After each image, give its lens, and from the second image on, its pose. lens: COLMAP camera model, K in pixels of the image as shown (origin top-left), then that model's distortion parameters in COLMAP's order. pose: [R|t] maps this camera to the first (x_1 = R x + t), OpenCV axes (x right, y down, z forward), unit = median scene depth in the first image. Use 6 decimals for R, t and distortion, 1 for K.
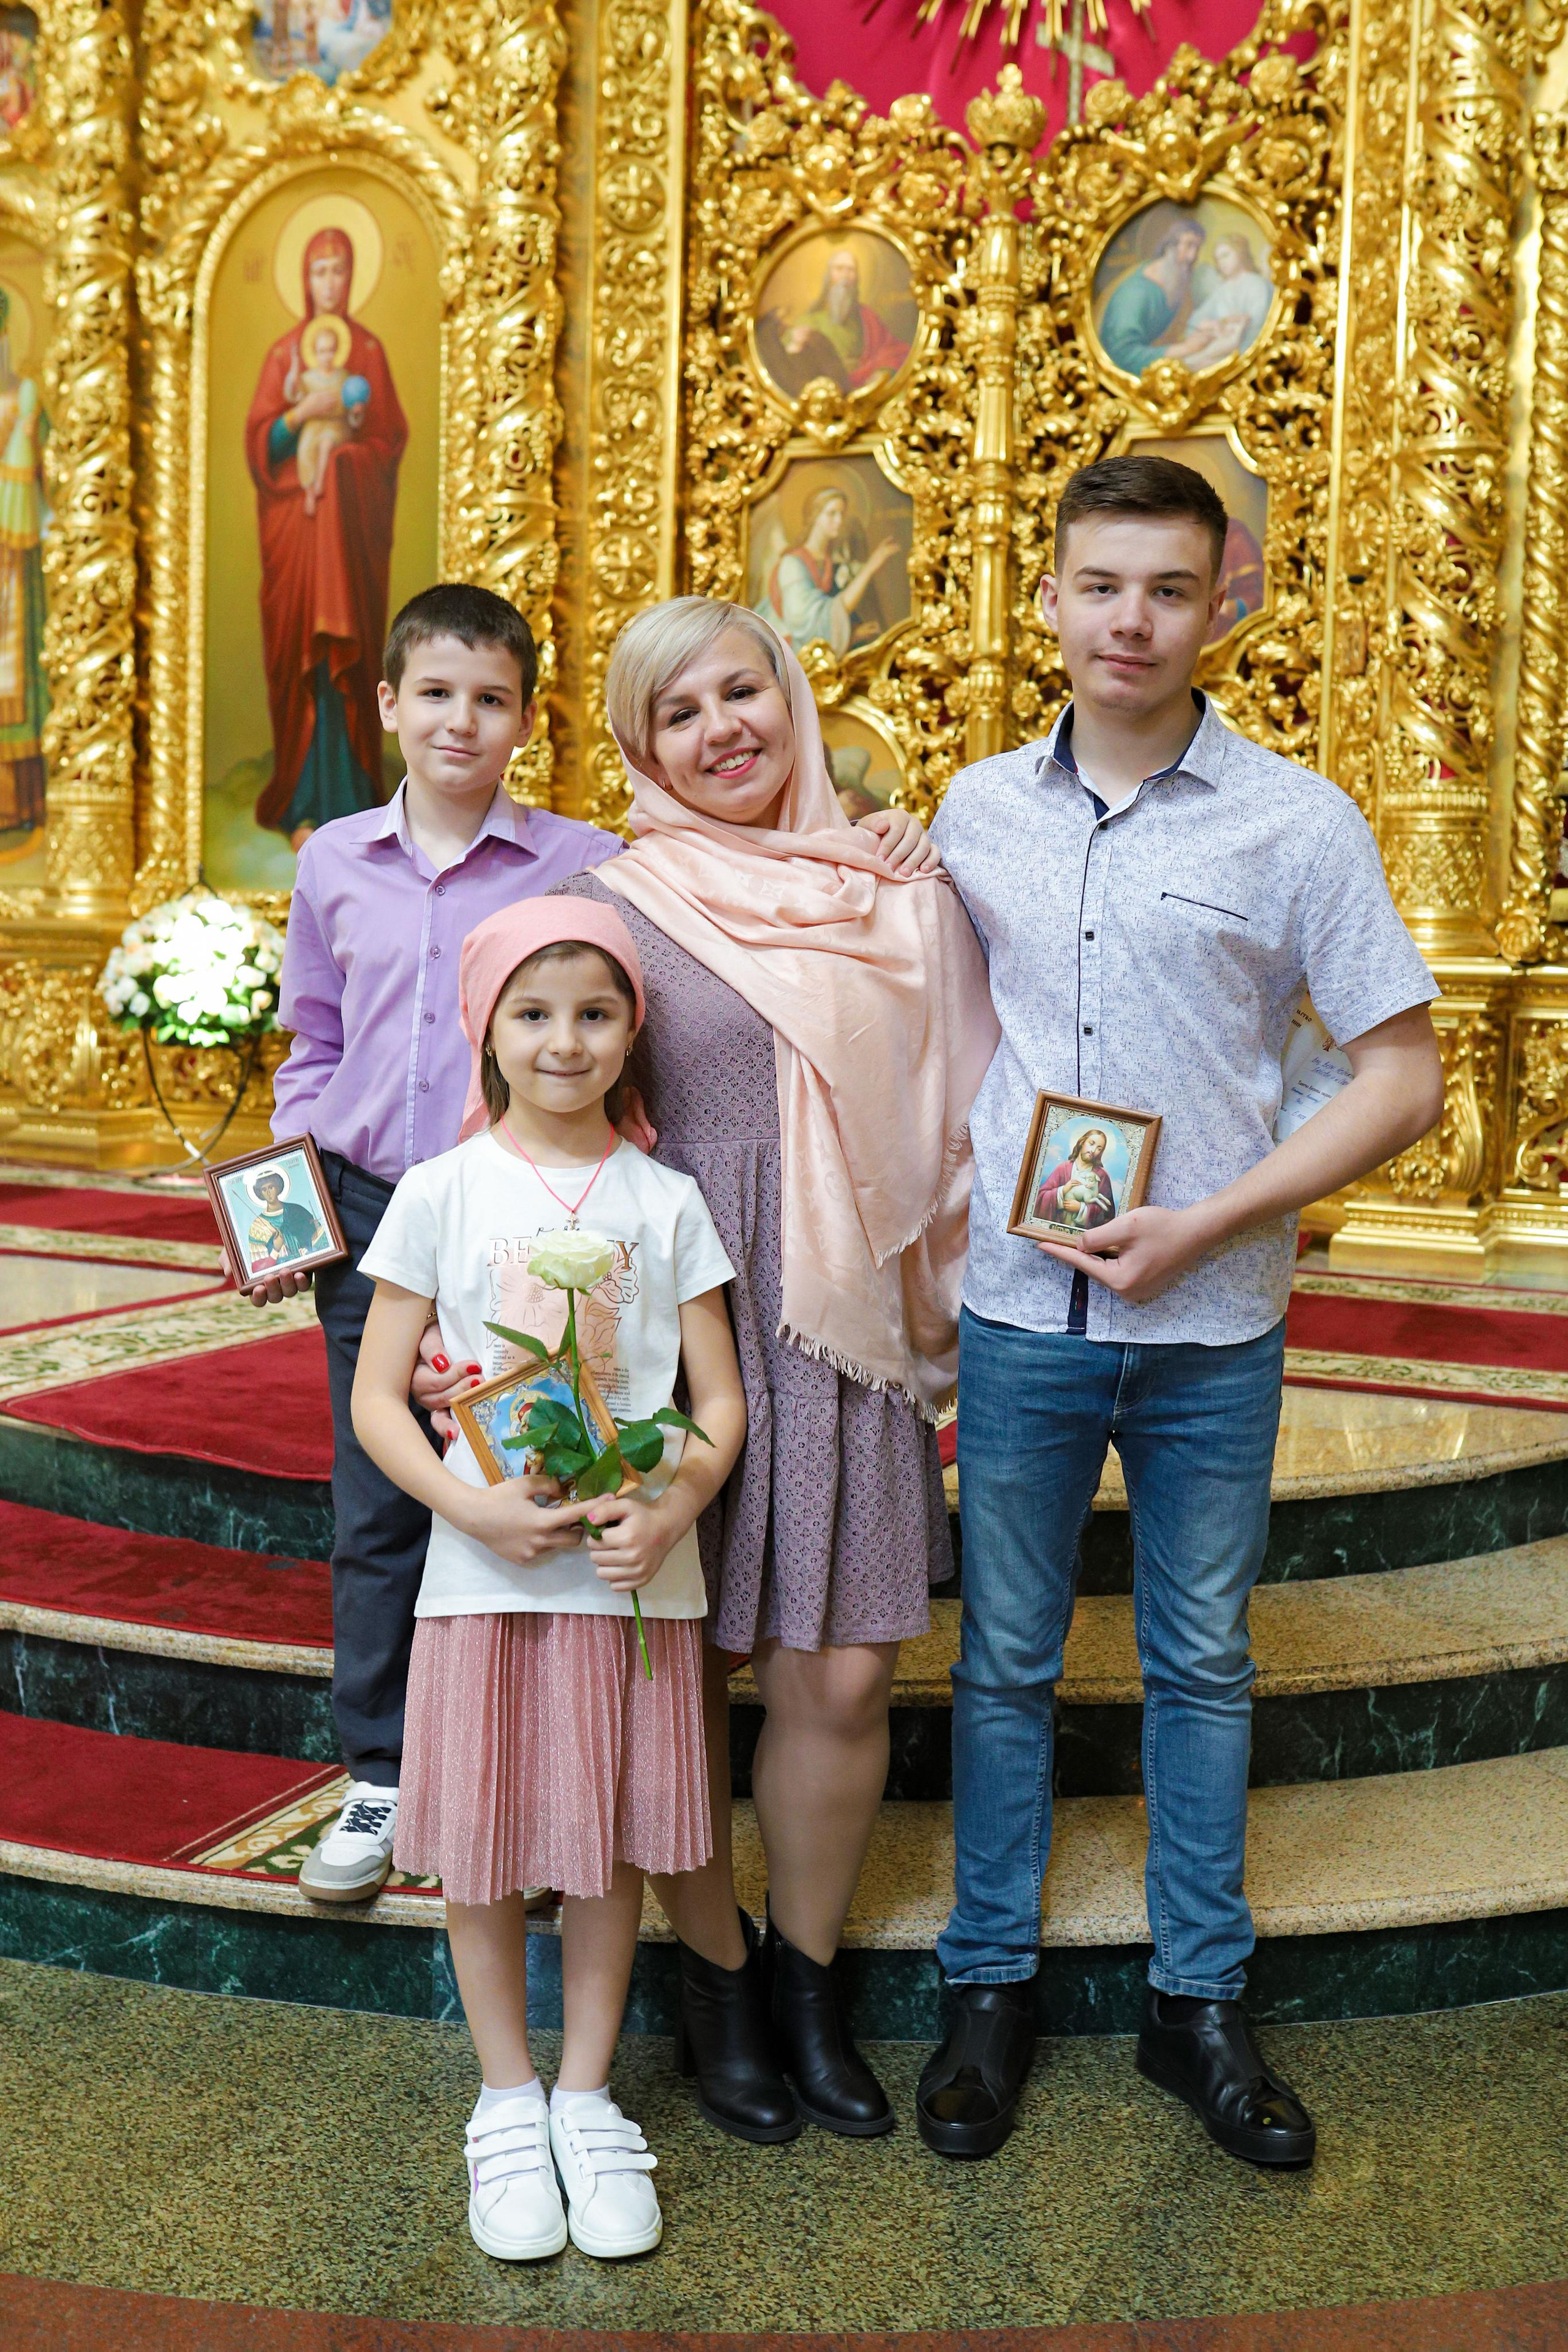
lens RADIAL K [[2342.2, 0, 805.0], [0, 2342.2, 1129.8], [0, 0, 1]] dist [-0.014331, 0.029300]
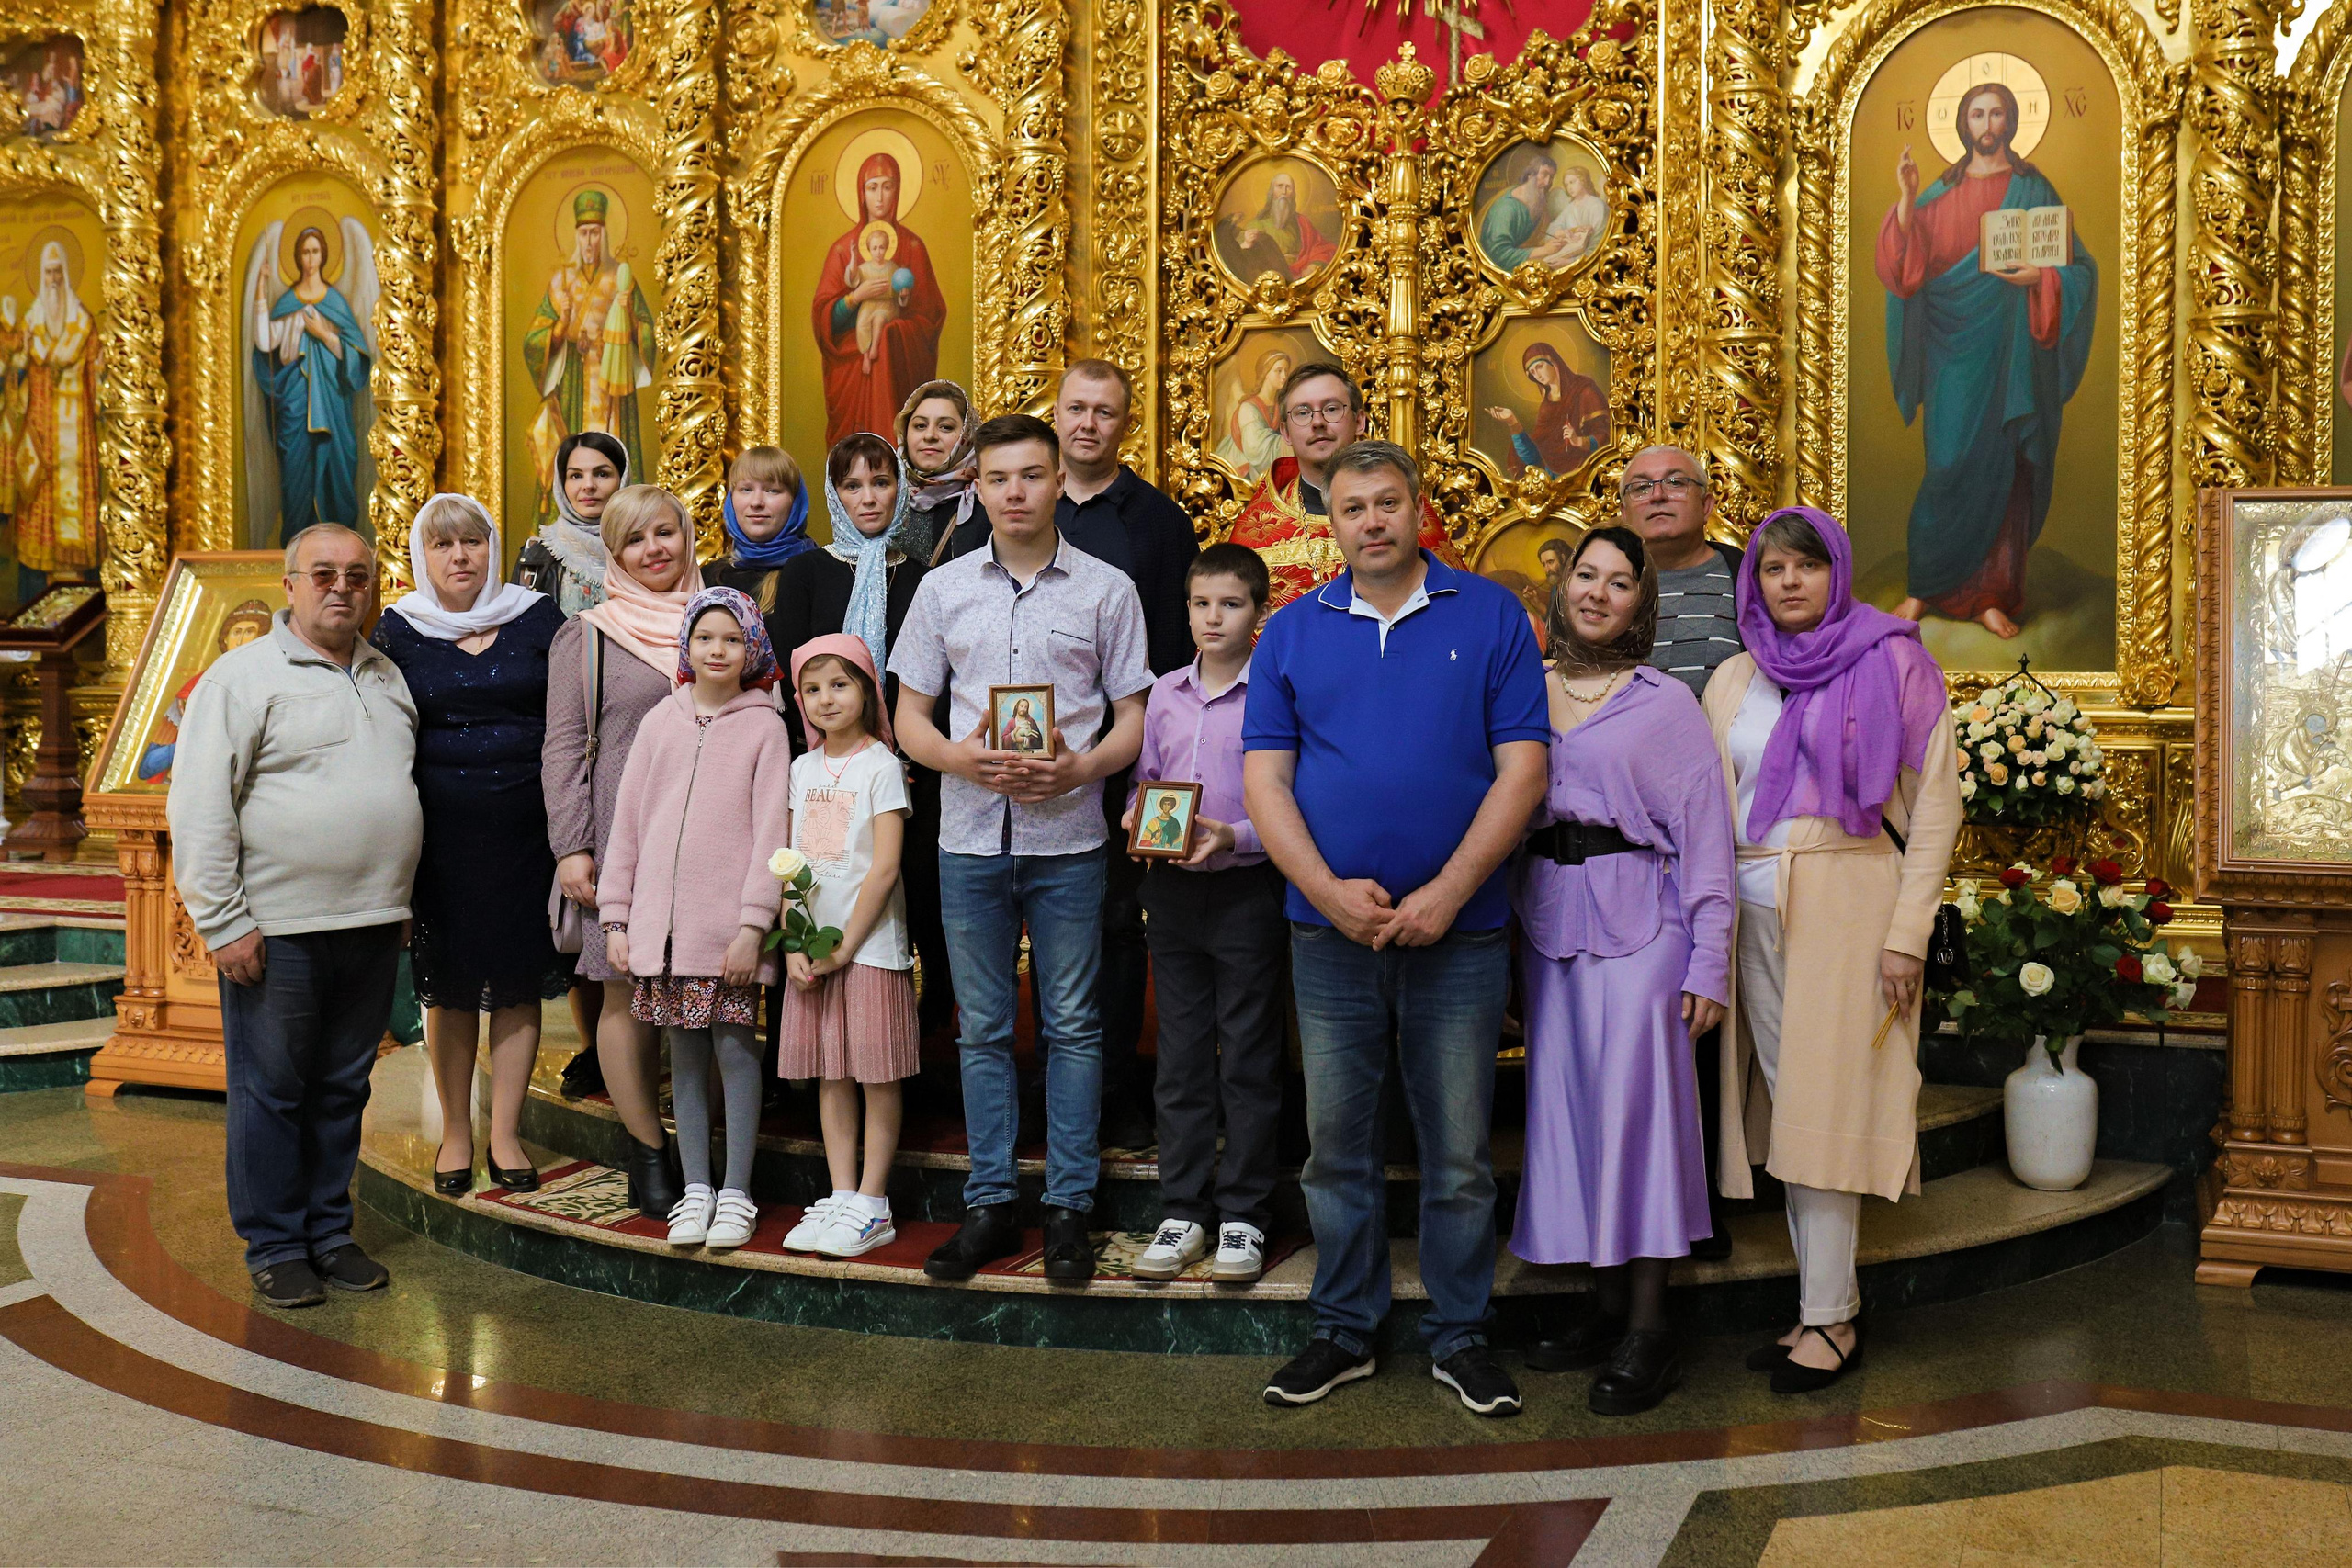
lens RADIAL K [[2404.5, 0, 1258.1], [0, 2404.5, 736.5], [0, 0, 1]] dist [-0.009740, 0.019651]
pose [[0.998835, -0.026471, 0.040348, -0.061735], [0.028341, 0.998516, -0.046512, 0.002299], [-0.039056, 0.047601, 0.998103, -0.339492]]
